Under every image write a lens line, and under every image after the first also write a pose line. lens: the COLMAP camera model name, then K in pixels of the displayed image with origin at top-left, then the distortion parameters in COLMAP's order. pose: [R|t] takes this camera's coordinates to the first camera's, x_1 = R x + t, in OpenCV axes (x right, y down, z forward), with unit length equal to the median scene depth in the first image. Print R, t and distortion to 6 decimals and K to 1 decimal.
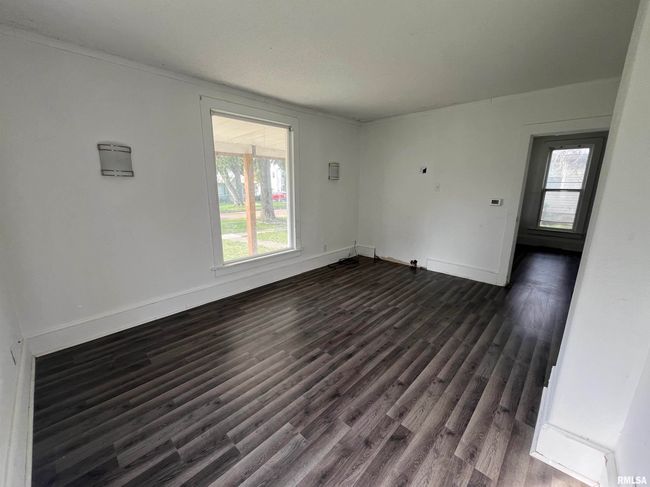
lens RADIAL K [[264.2, 0, 323.1], [0, 264.2, 243.1], [0, 0, 1]] dist [0.000918, -0.000244]
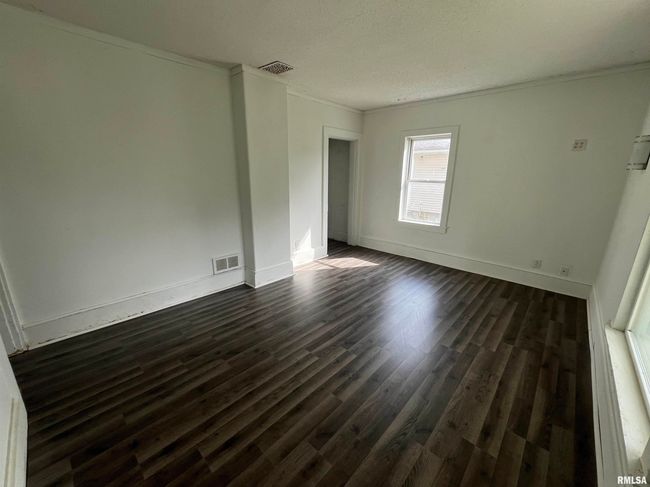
lens RADIAL K [[264.2, 0, 324.0], [0, 264.2, 242.0], [0, 0, 1]] dist [0.000918, -0.000244]
pose [[-0.999809, -0.011853, -0.015508, 0.261487], [-0.017672, 0.887040, 0.461354, -0.351645], [0.008288, 0.461540, -0.887081, 1.548211]]
